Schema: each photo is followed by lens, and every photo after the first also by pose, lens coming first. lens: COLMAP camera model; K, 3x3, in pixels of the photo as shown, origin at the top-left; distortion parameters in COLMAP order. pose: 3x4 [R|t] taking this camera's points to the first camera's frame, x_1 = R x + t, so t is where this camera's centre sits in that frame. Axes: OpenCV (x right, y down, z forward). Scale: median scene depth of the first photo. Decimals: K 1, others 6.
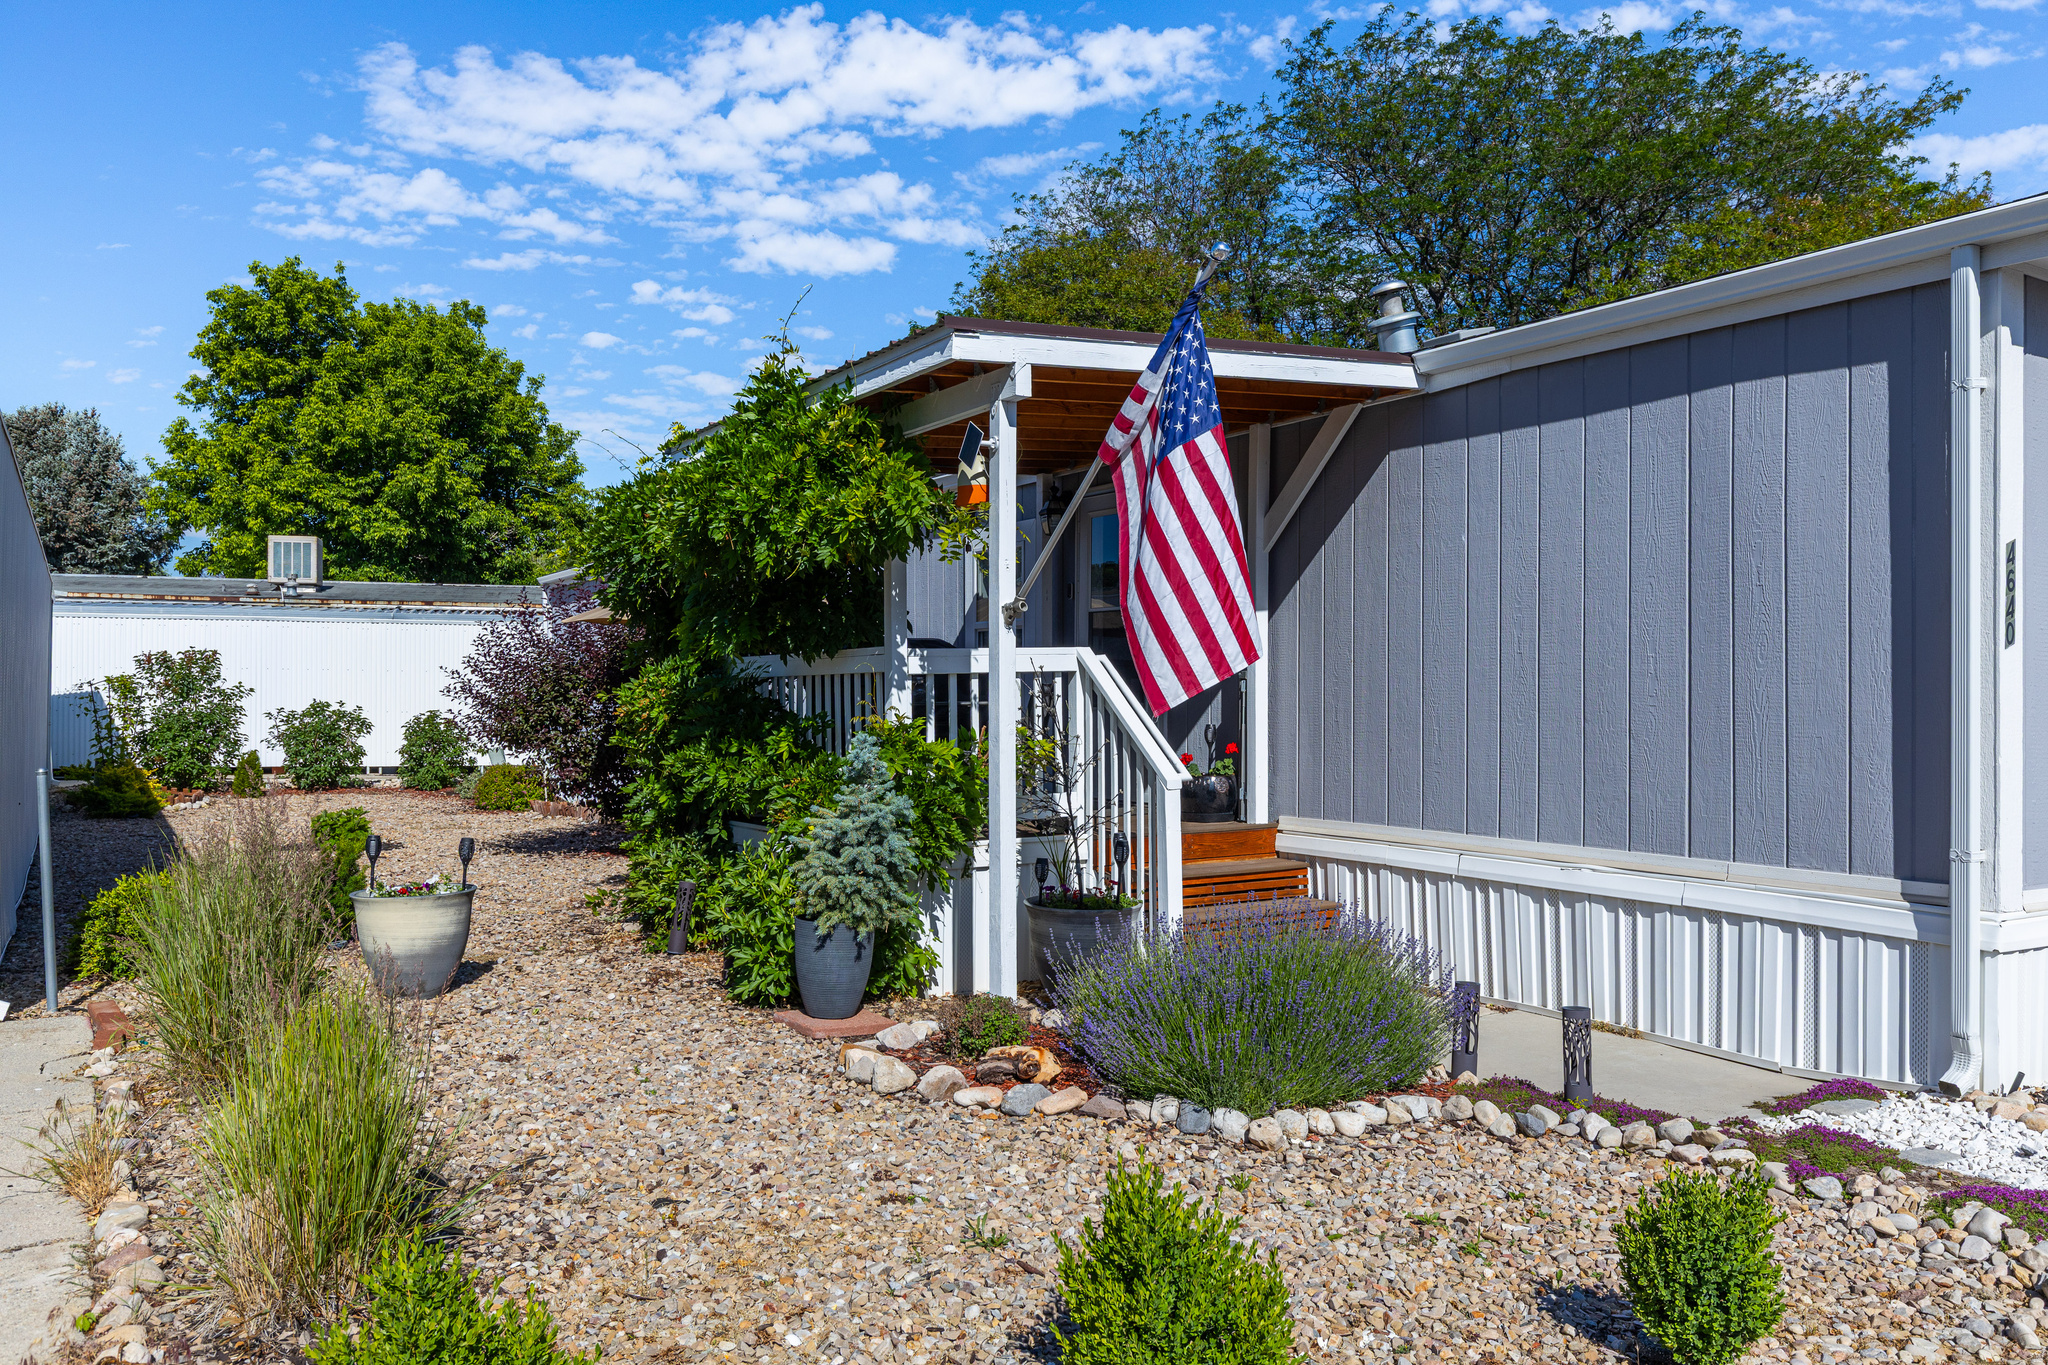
lens RADIAL K [[1536.6, 0, 1046.3], [0, 1536.6, 697.8], [0, 0, 1]] dist [0.000816, 0.002023]
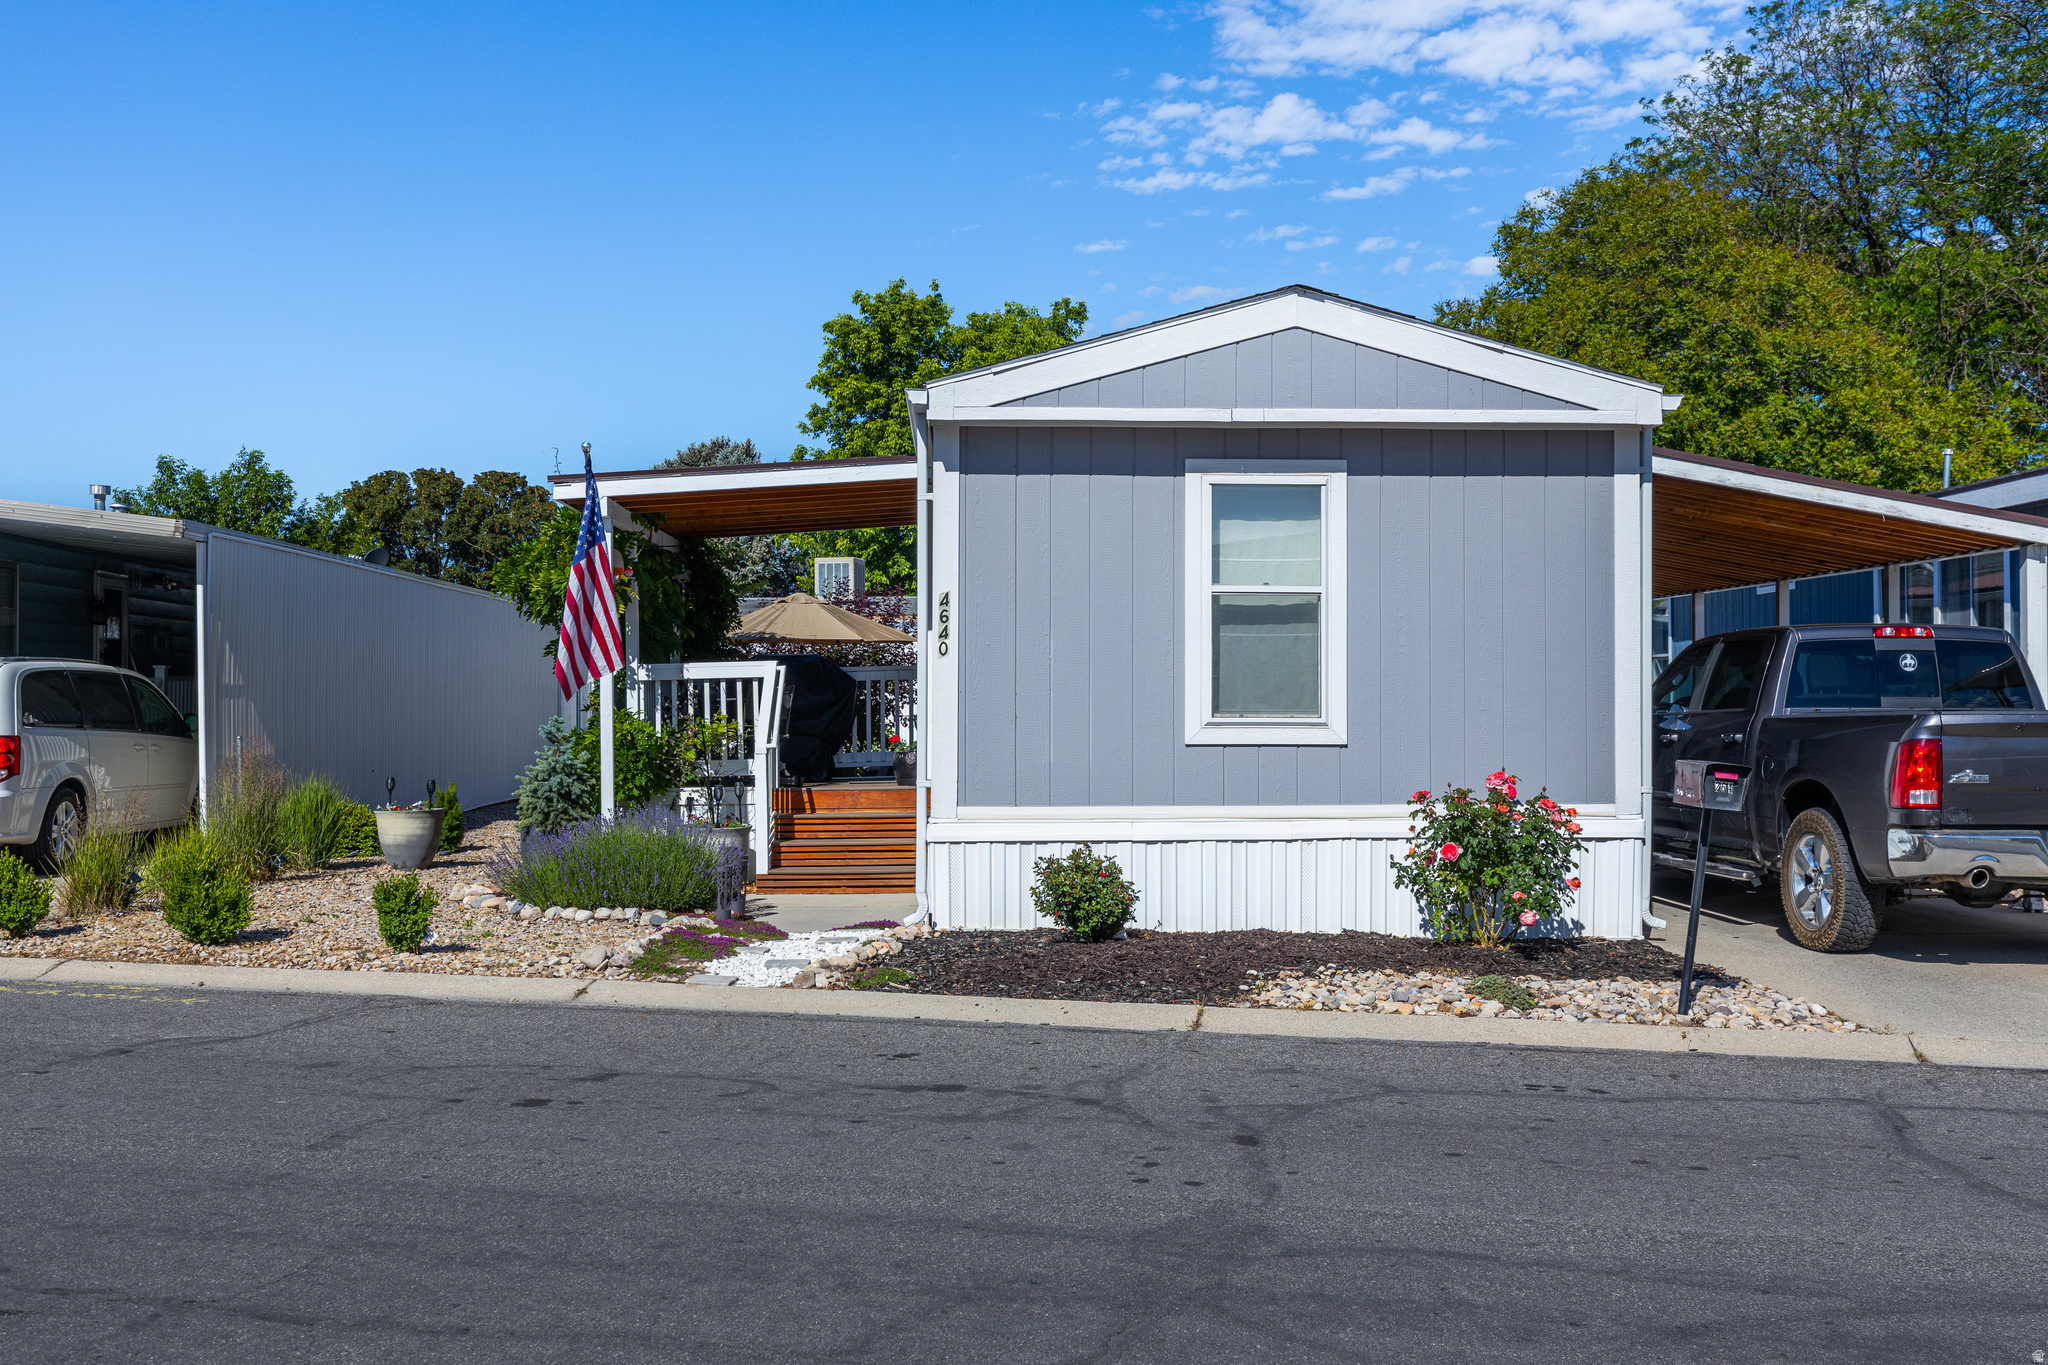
lens RADIAL K [[1941.8, 0, 1035.6], [0, 1941.8, 677.7], [0, 0, 1]] dist [-0.009068, 0.000000]
pose [[0.871334, -0.011404, -0.490558, 0.225124], [0.002946, 0.999833, -0.018010, 0.003487], [0.490681, 0.014247, 0.871223, -0.096896]]
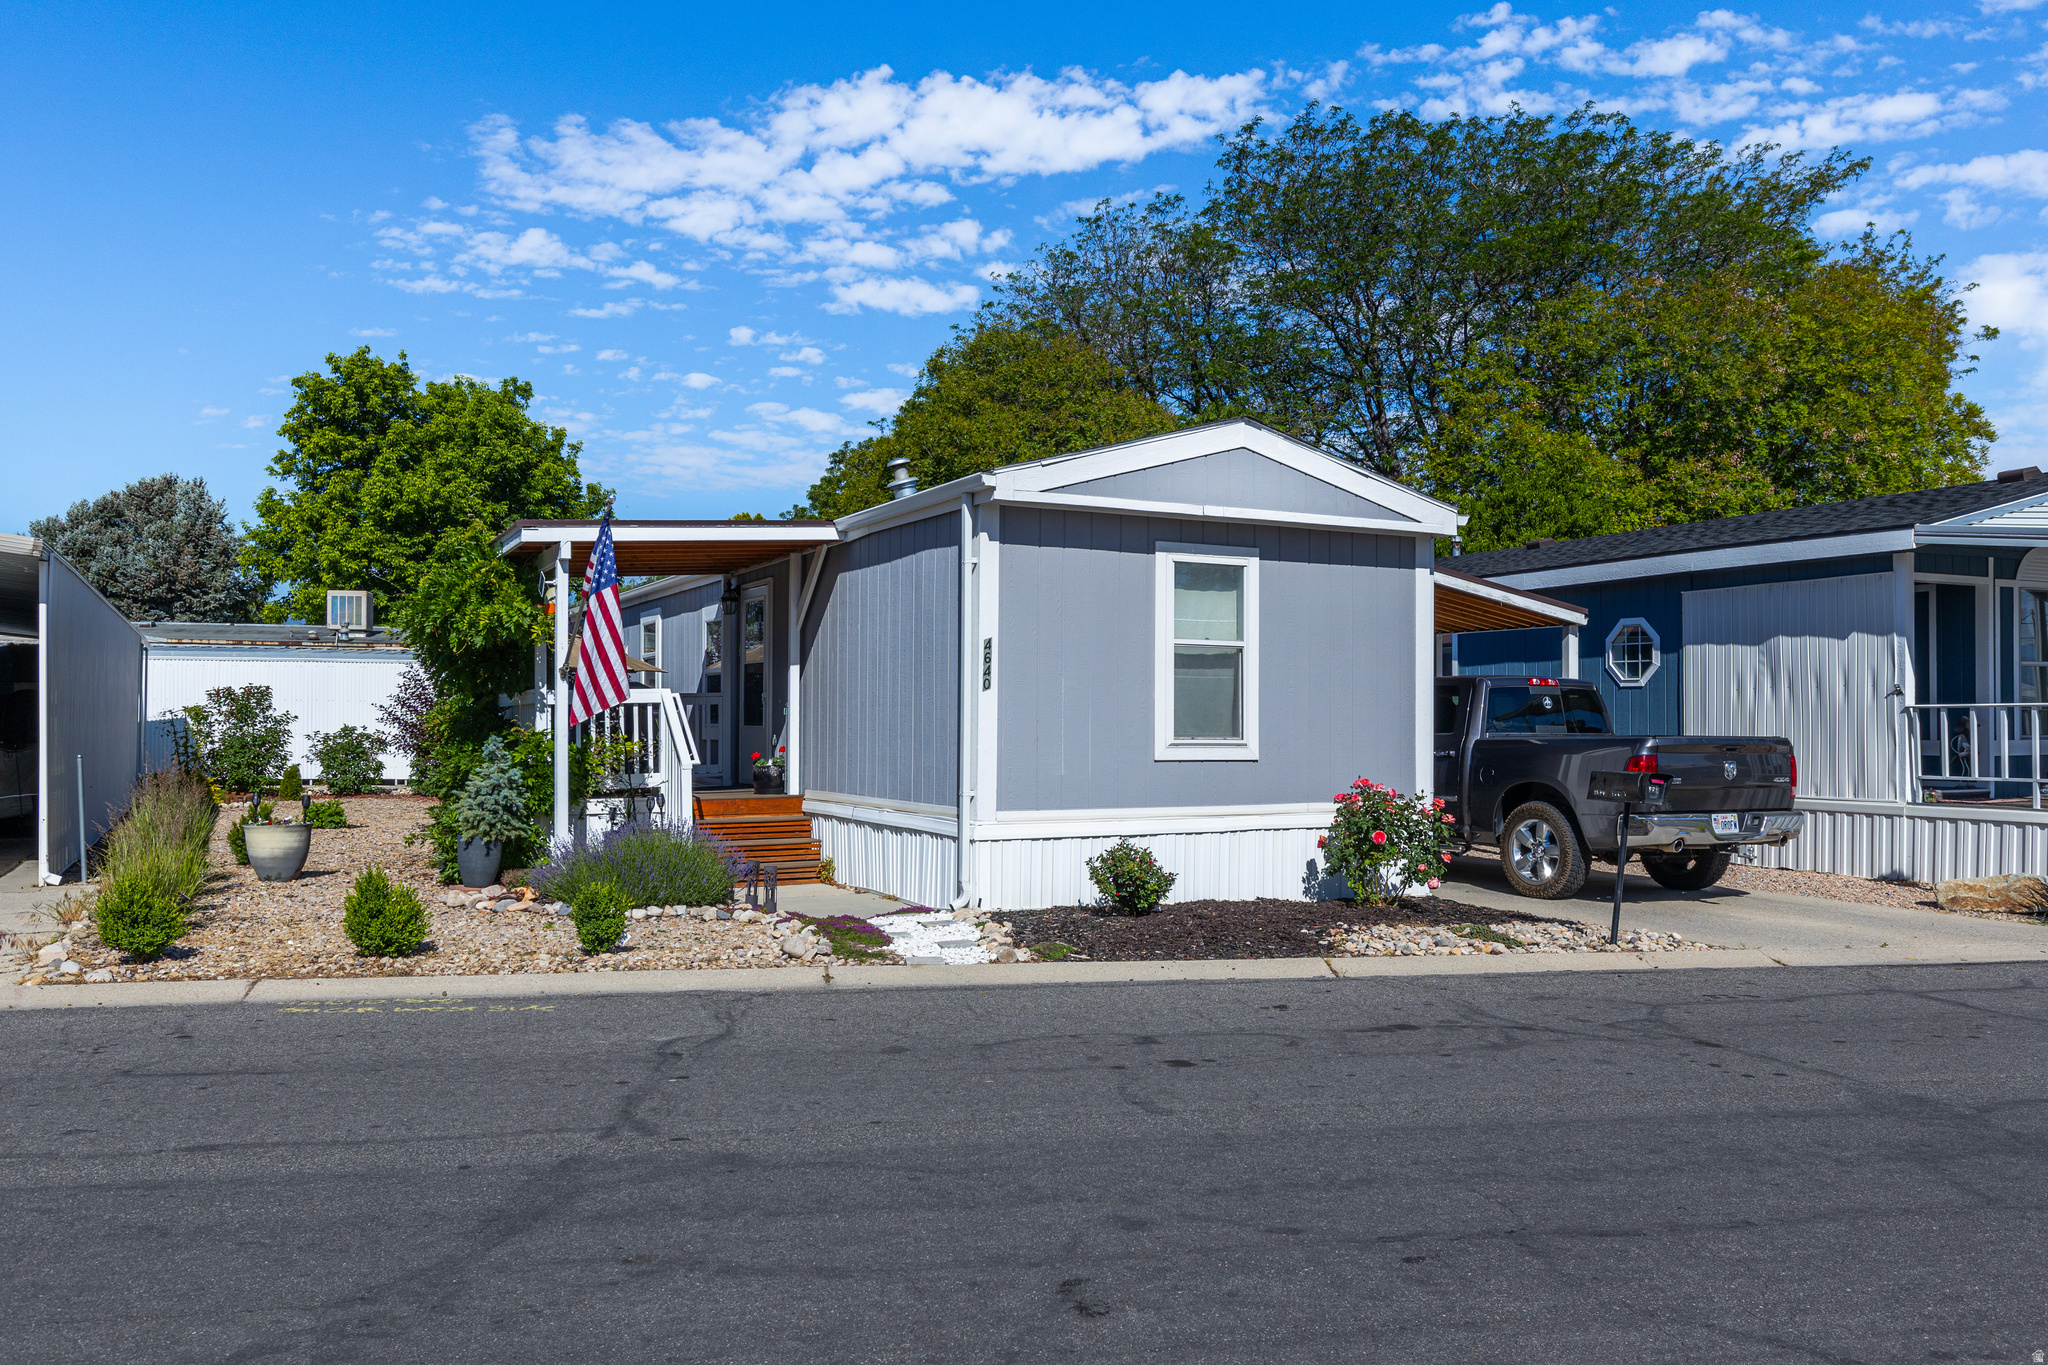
lens RADIAL K [[1543.2, 0, 1014.6], [0, 1543.2, 695.2], [0, 0, 1]] dist [0.037271, -0.033057]
pose [[0.996115, -0.001149, -0.088055, 0.109762], [-0.000725, 0.999774, -0.021249, 0.002181], [0.088060, 0.021230, 0.995889, -0.132754]]
